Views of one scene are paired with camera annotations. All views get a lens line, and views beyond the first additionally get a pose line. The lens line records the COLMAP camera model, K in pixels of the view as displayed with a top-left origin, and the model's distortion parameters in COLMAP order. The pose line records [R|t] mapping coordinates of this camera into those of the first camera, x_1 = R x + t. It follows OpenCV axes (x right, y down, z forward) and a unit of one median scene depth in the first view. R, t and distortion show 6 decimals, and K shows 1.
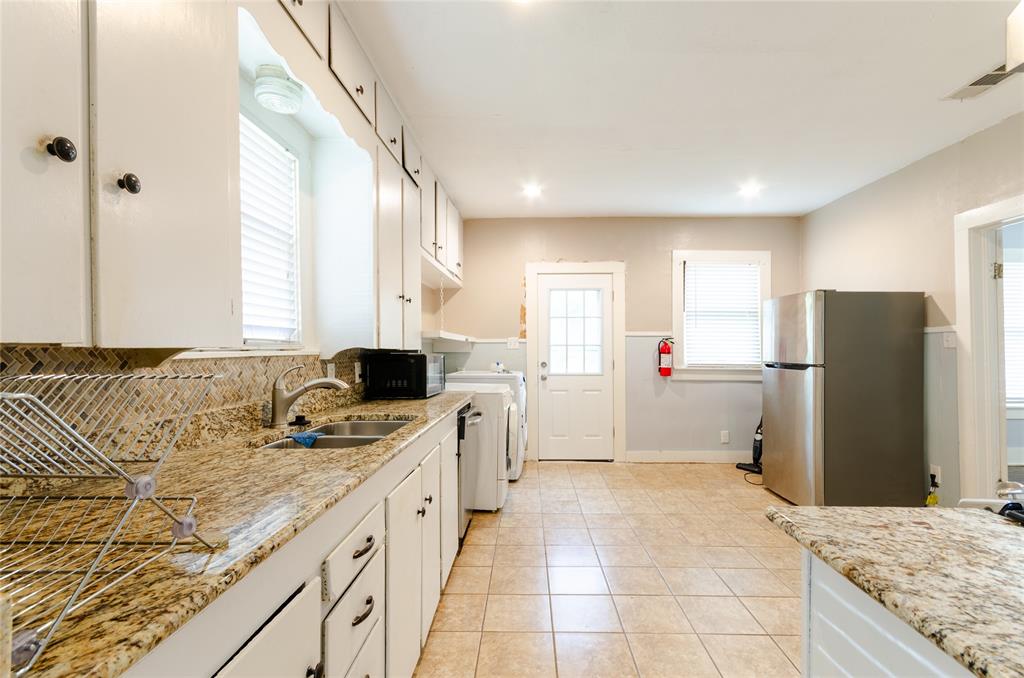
lens RADIAL K [[467.1, 0, 522.3], [0, 467.1, 345.0], [0, 0, 1]] dist [0.010311, 0.000089]
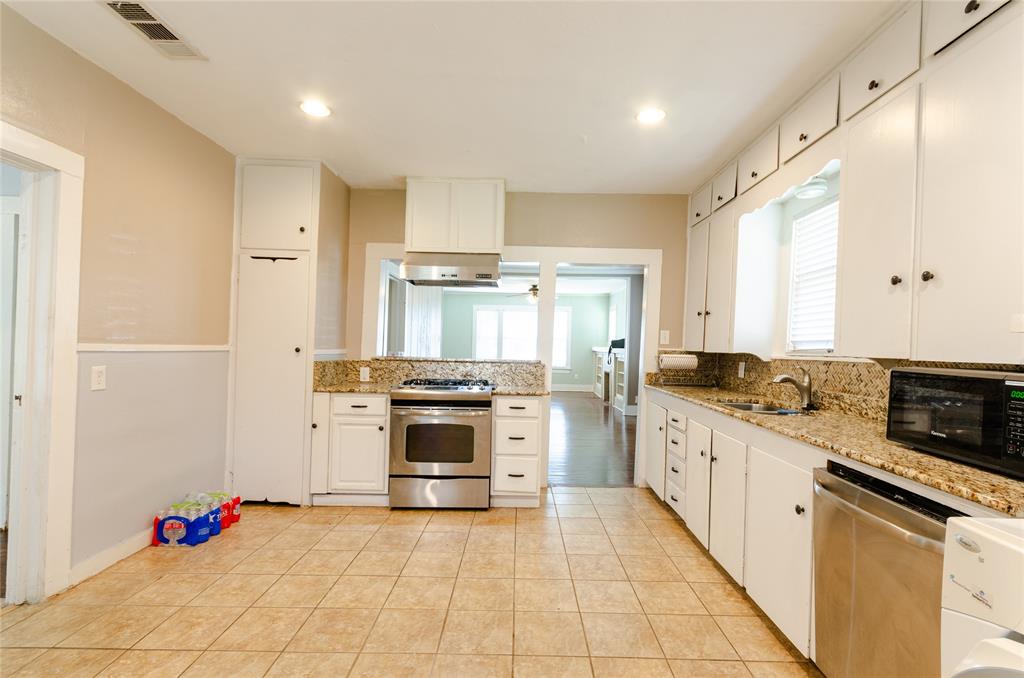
lens RADIAL K [[467.1, 0, 522.3], [0, 467.1, 345.0], [0, 0, 1]] dist [0.010311, 0.000089]
pose [[-0.999625, -0.021995, -0.016331, 0.202558], [-0.021813, 0.999699, -0.011256, 0.005698], [0.016574, -0.010896, -0.999803, 1.181175]]
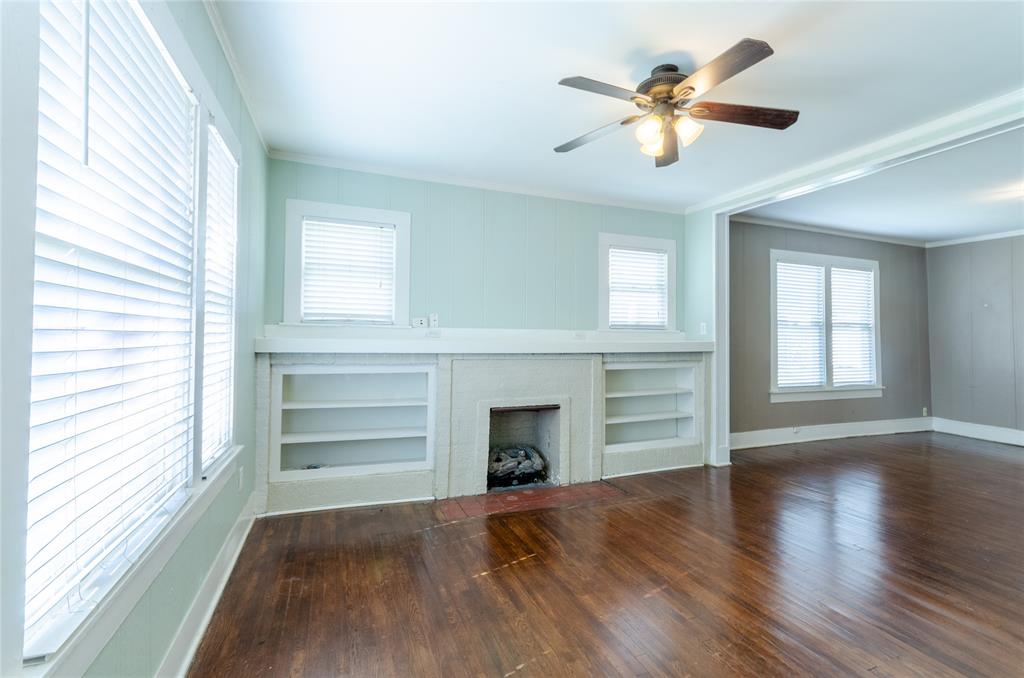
lens RADIAL K [[459.1, 0, 518.3], [0, 459.1, 331.1], [0, 0, 1]] dist [-0.000379, 0.003478]
pose [[0.372868, -0.011932, -0.927808, 0.579864], [0.004008, 0.999929, -0.011249, -0.029525], [0.927876, 0.000475, 0.372889, -2.007980]]
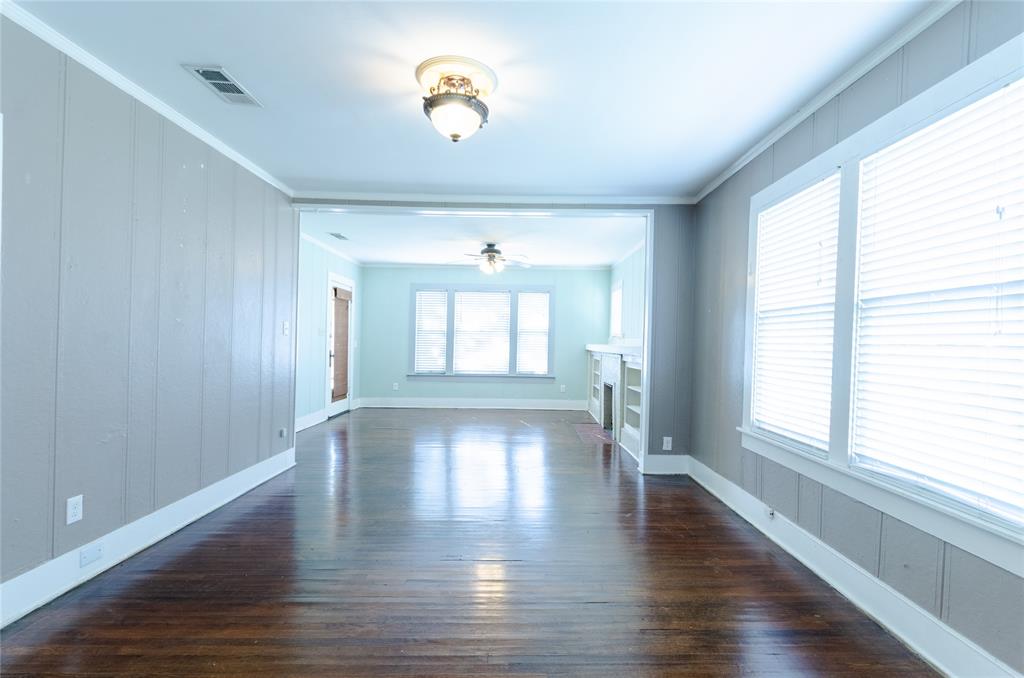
lens RADIAL K [[467.1, 0, 522.3], [0, 467.1, 345.0], [0, 0, 1]] dist [0.010311, 0.000089]
pose [[-0.999619, -0.019962, -0.019061, 0.001617], [-0.019813, 0.999772, -0.007974, -0.000373], [0.019216, -0.007593, -0.999787, 0.121125]]
